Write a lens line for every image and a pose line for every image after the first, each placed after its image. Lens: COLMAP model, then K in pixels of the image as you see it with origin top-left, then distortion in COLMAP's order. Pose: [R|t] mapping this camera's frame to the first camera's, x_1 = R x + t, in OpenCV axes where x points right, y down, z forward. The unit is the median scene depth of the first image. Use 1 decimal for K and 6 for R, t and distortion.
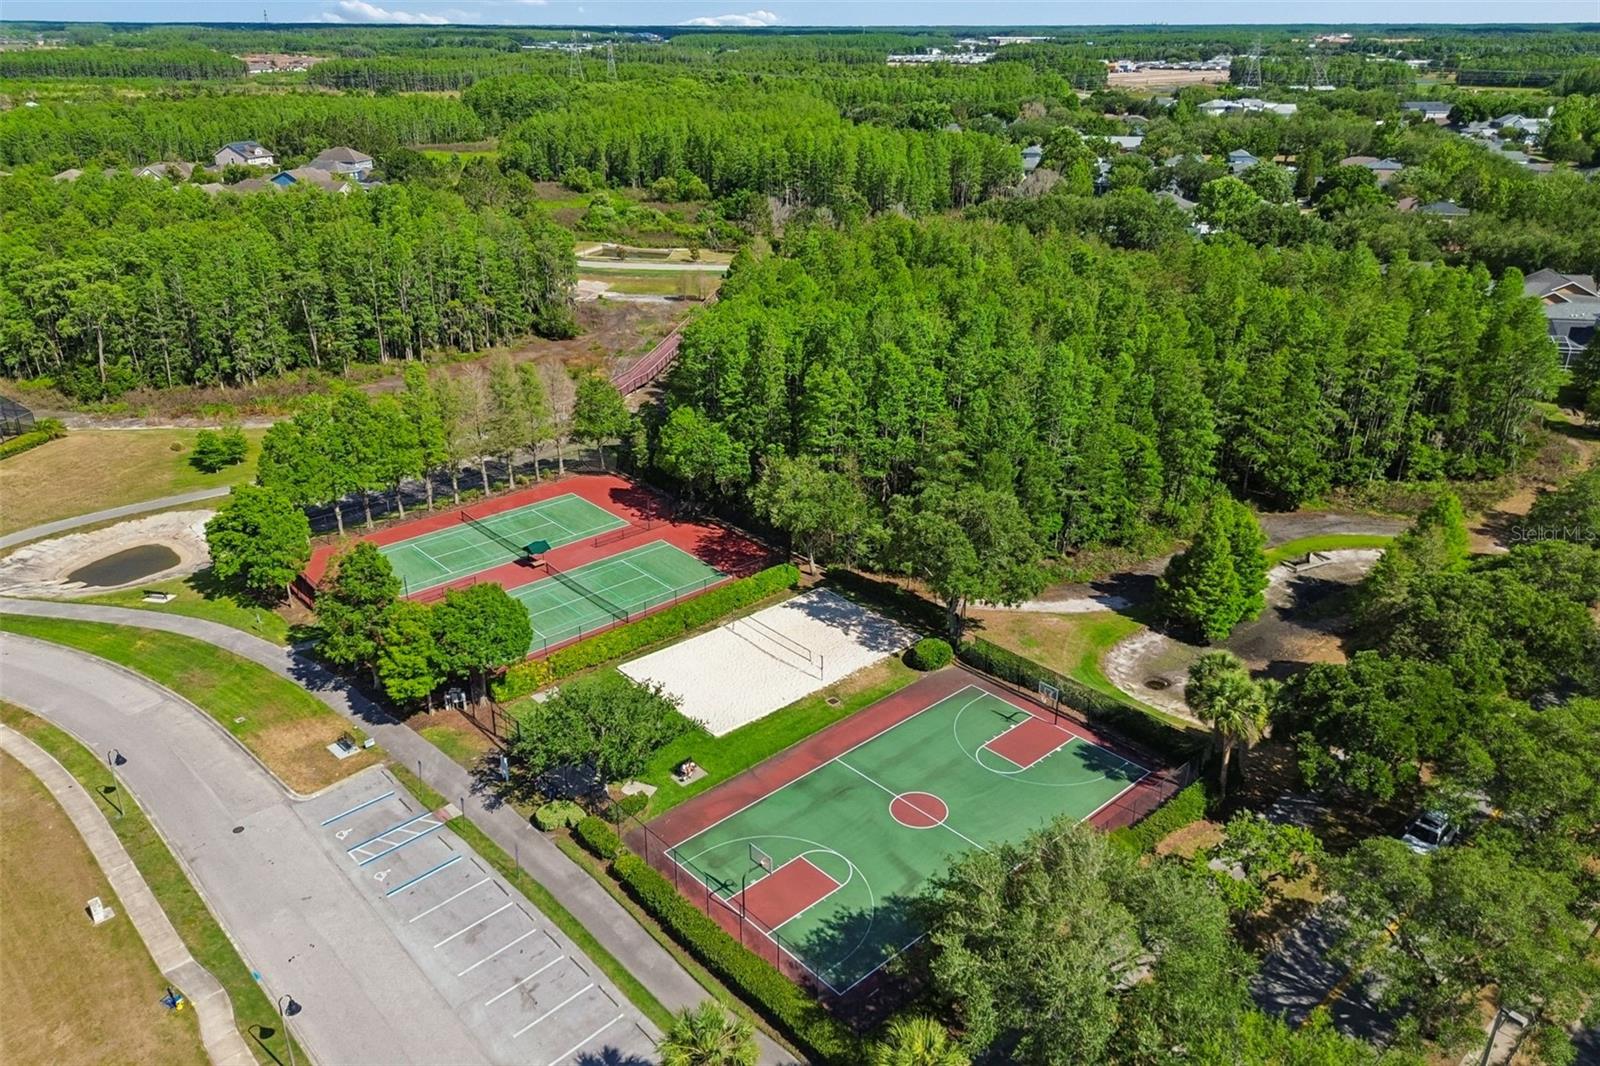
lens RADIAL K [[1149.5, 0, 800.0], [0, 1149.5, 533.0], [0, 0, 1]] dist [0.000011, 0.001691]
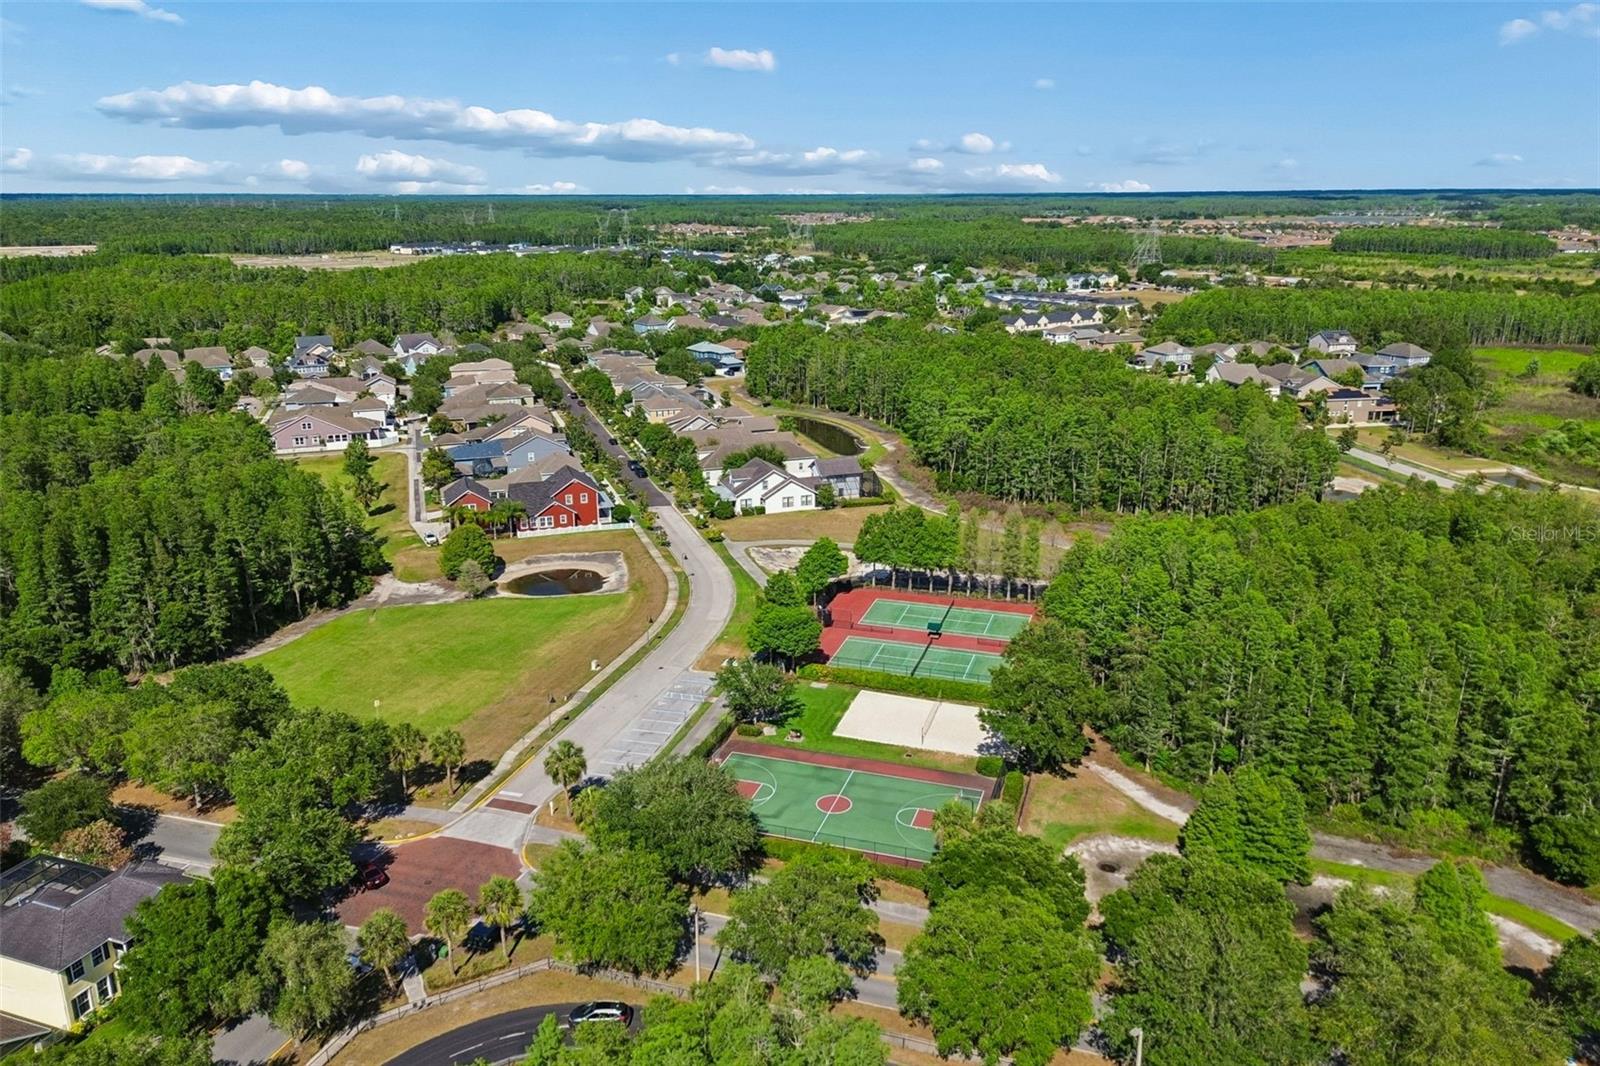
lens RADIAL K [[1149.5, 0, 800.0], [0, 1149.5, 533.0], [0, 0, 1]] dist [0.000011, 0.001691]
pose [[0.481448, 0.240091, -0.842950, 1.058347], [-0.343764, 0.936415, 0.070373, -0.168553], [0.806247, 0.255895, 0.533370, -0.005045]]
